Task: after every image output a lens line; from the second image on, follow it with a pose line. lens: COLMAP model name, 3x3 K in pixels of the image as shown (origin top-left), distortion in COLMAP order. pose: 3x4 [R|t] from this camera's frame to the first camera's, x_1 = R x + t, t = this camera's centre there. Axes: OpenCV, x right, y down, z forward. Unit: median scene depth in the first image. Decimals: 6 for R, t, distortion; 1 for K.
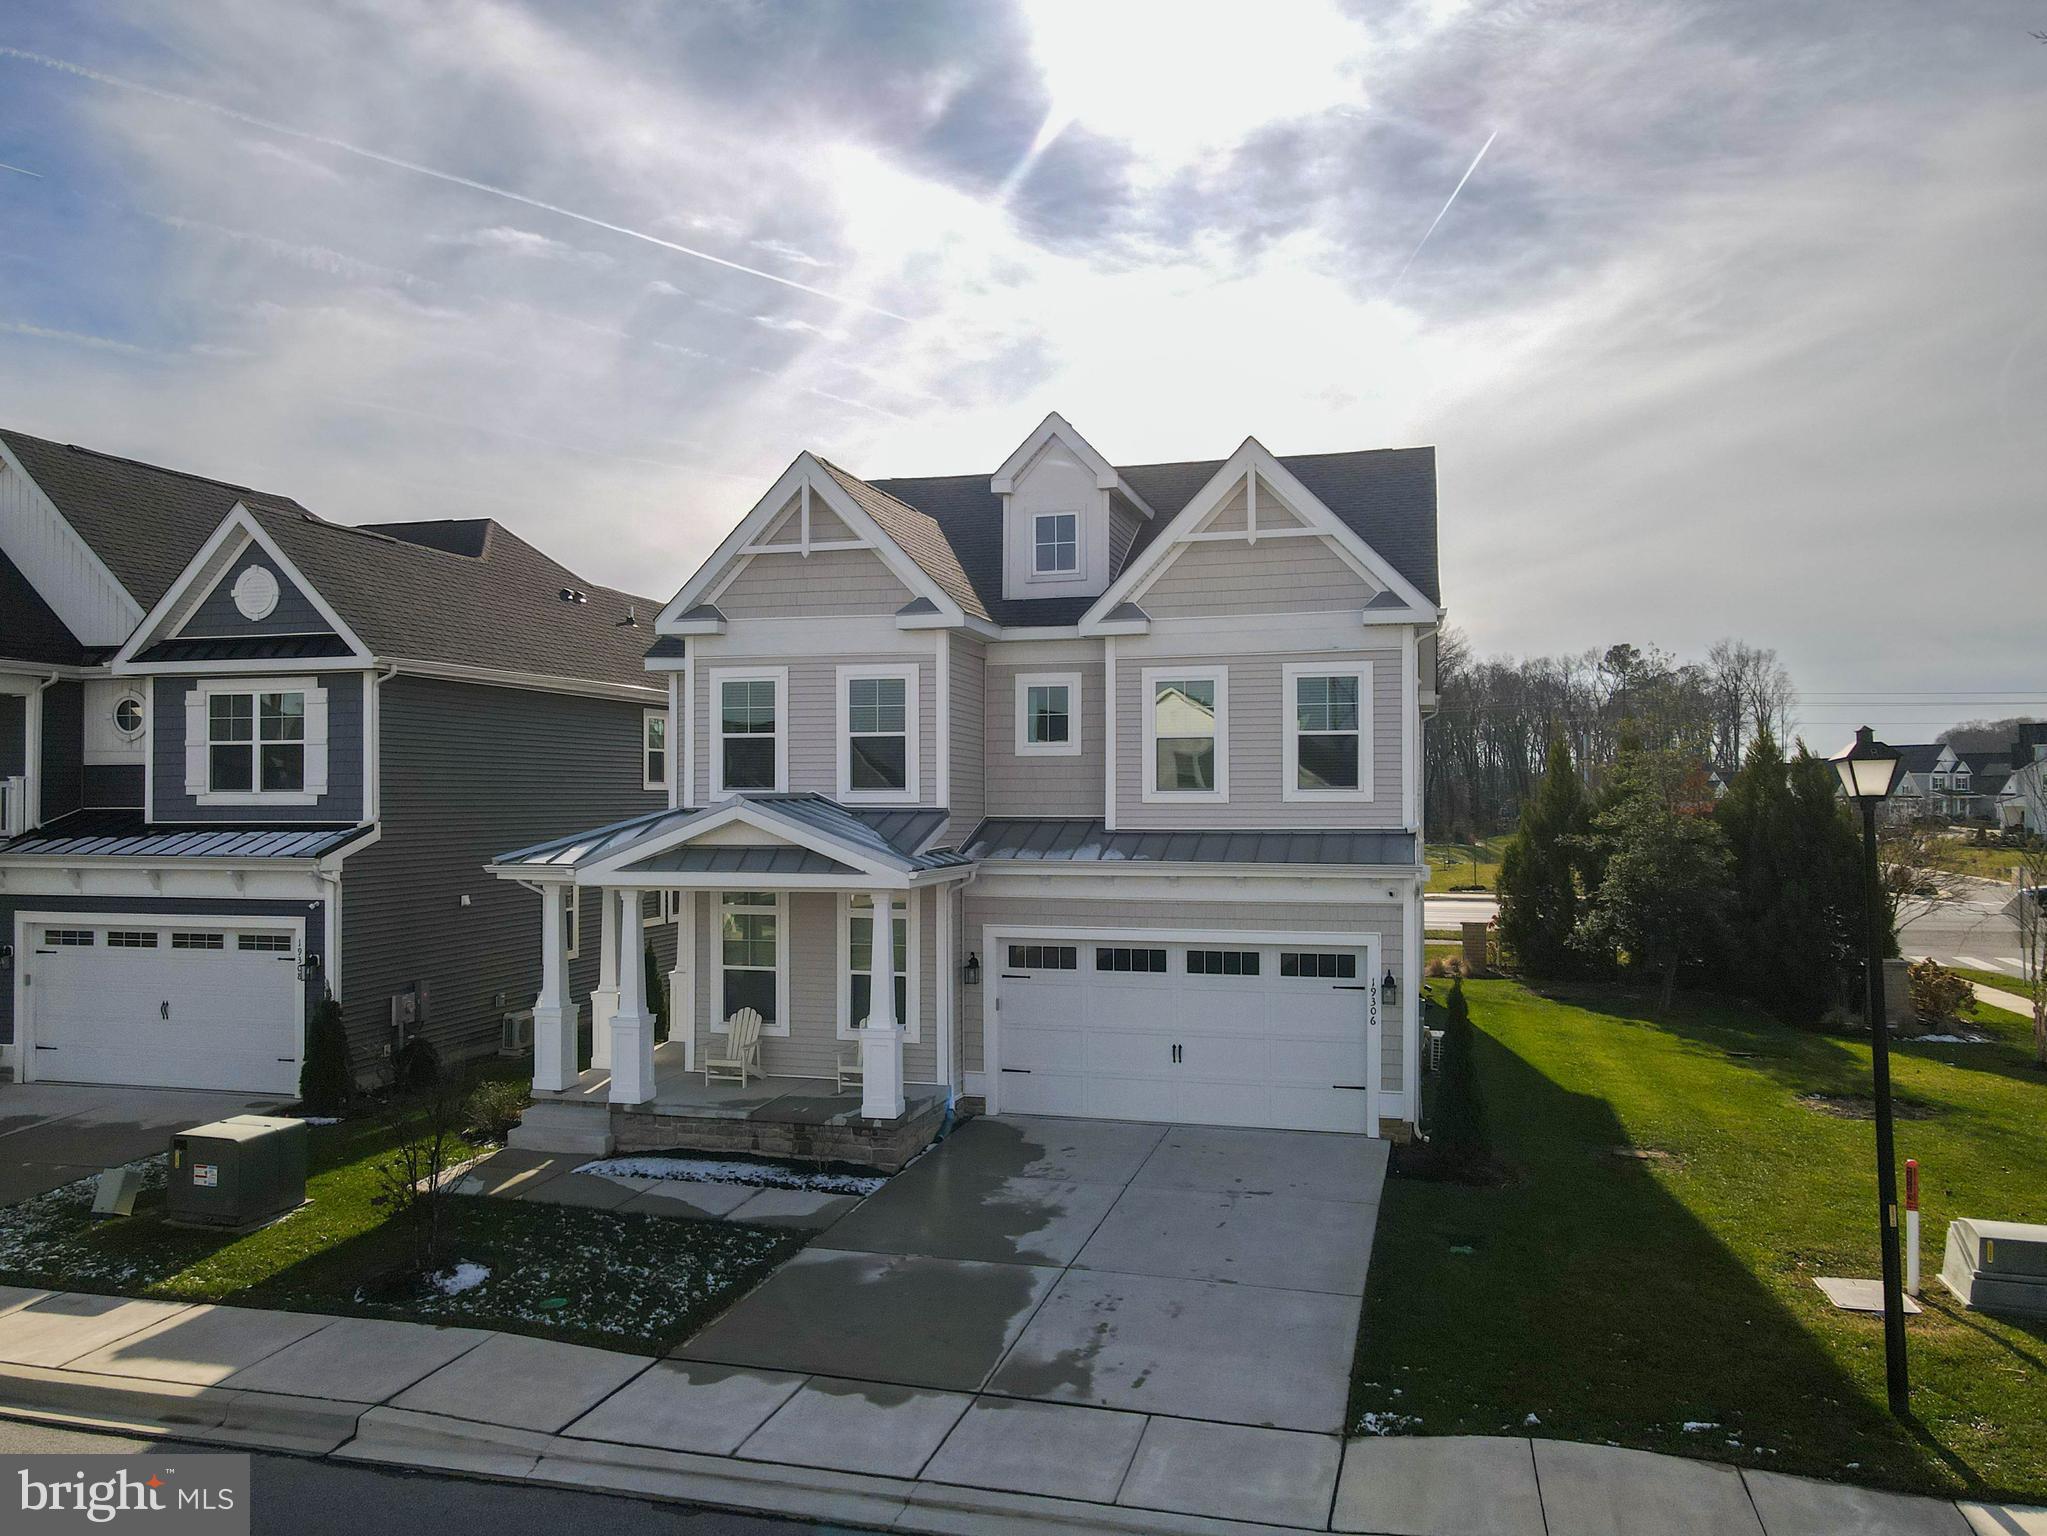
lens RADIAL K [[1494.3, 0, 1023.5], [0, 1494.3, 768.0], [0, 0, 1]] dist [0.023437, -0.006080]
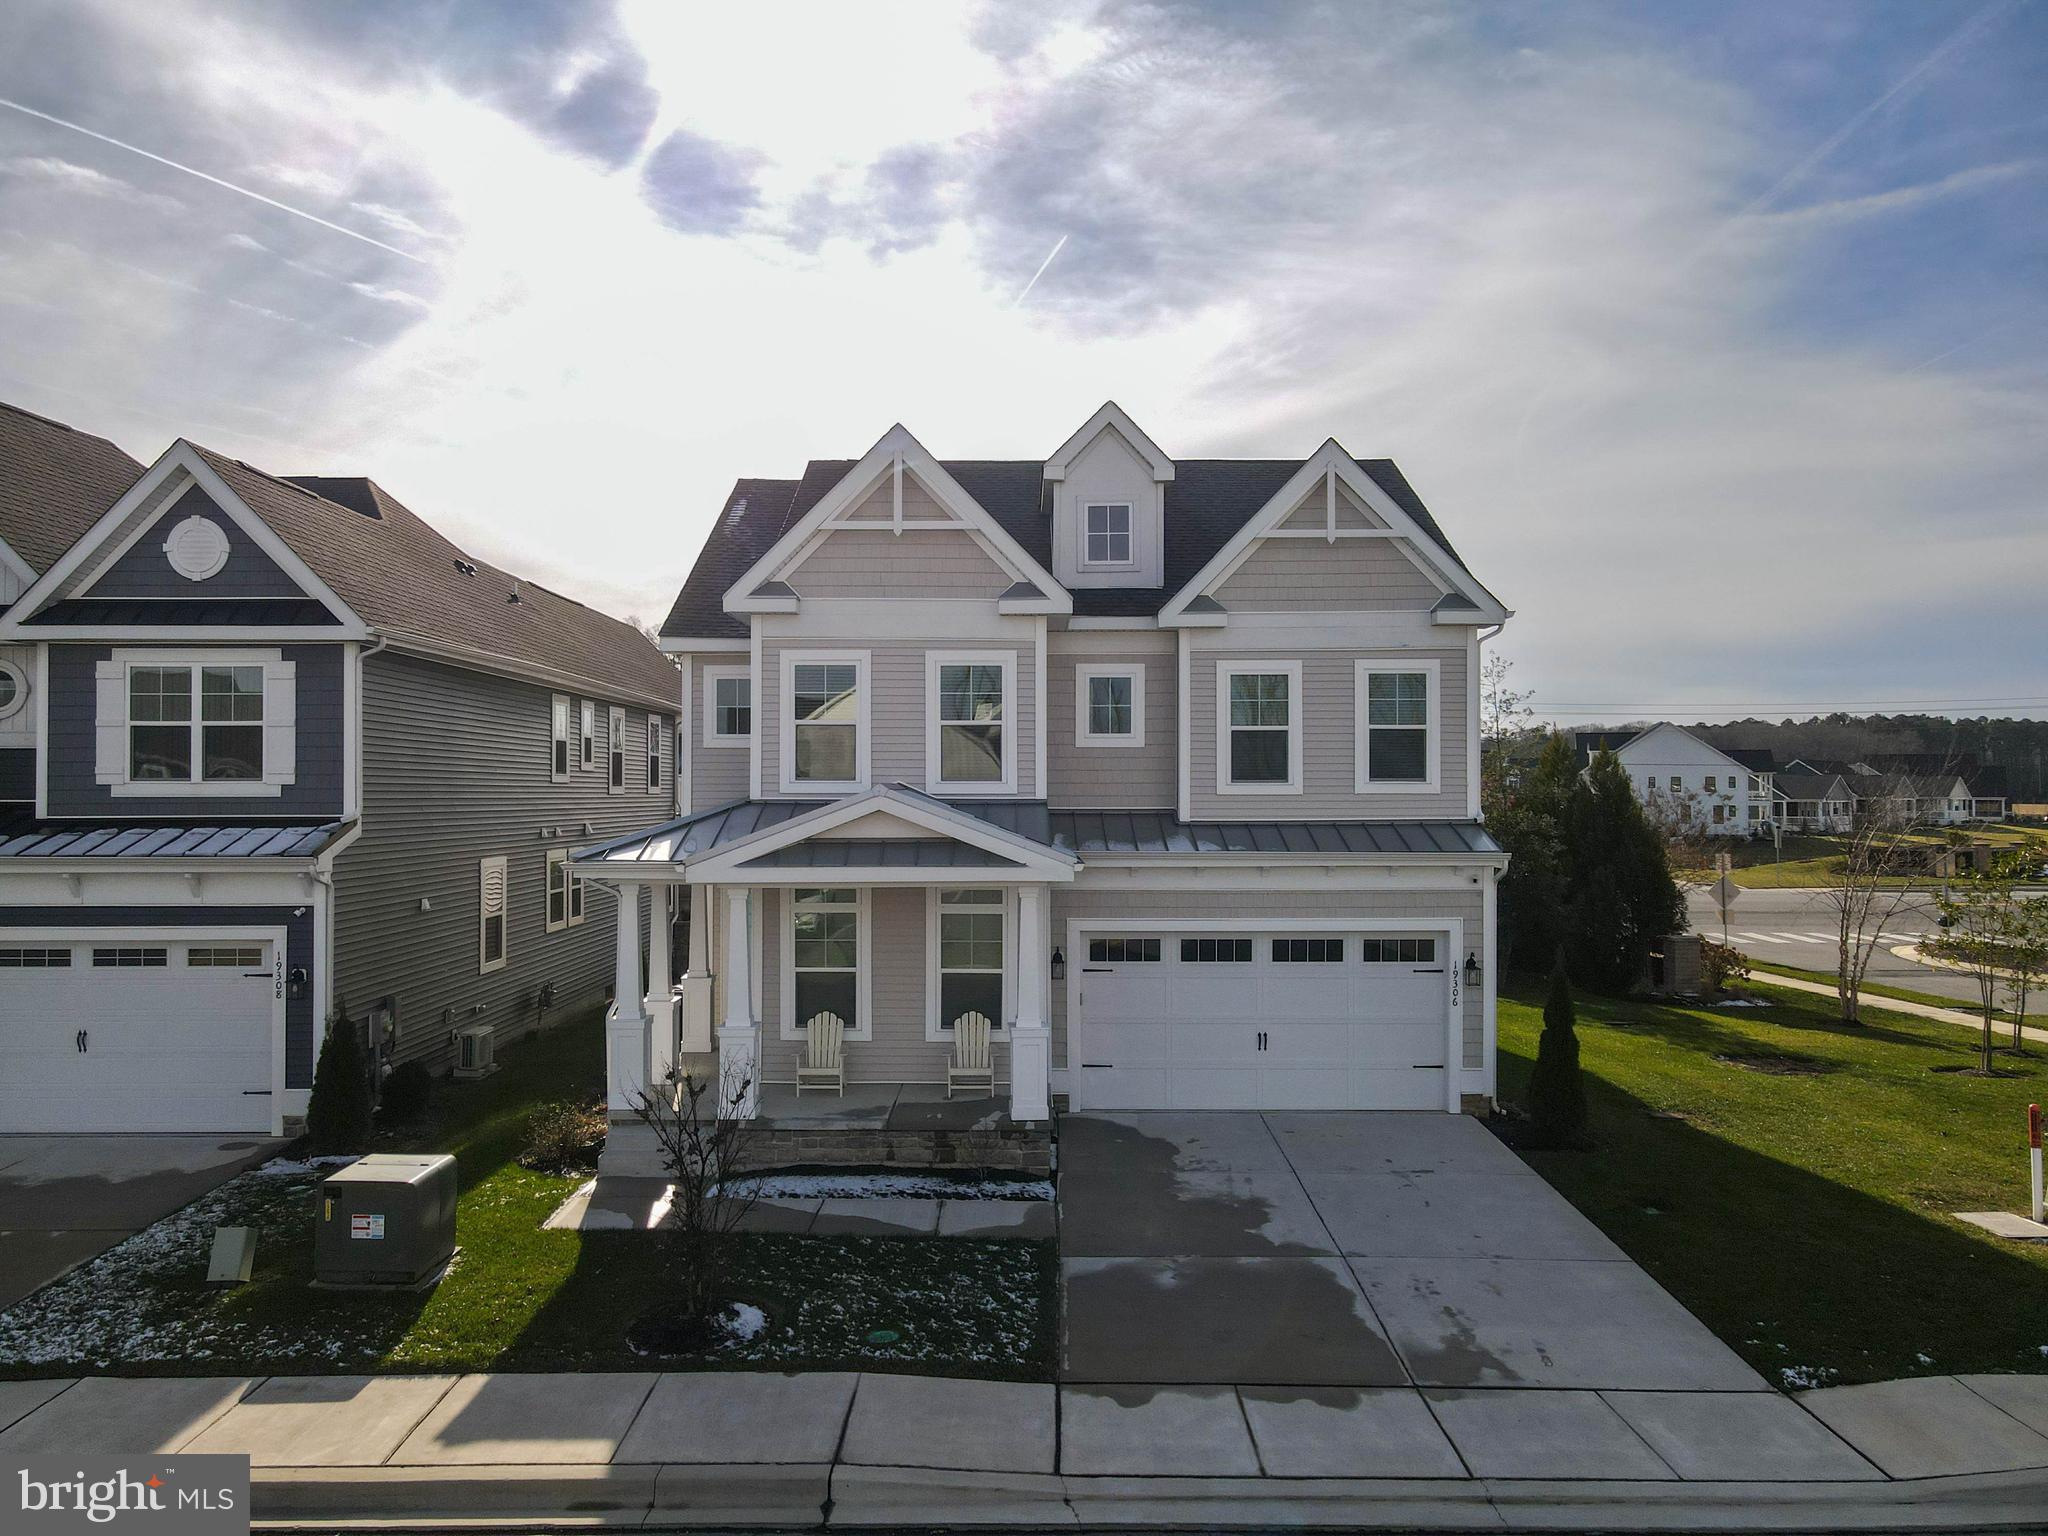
lens RADIAL K [[1472.6, 0, 1024.0], [0, 1472.6, 768.0], [0, 0, 1]] dist [0.011081, 0.006483]
pose [[0.966894, 0.005939, 0.255110, -0.302086], [-0.005565, 0.999982, -0.002189, 0.008406], [-0.255119, 0.000697, 0.966910, 0.073520]]
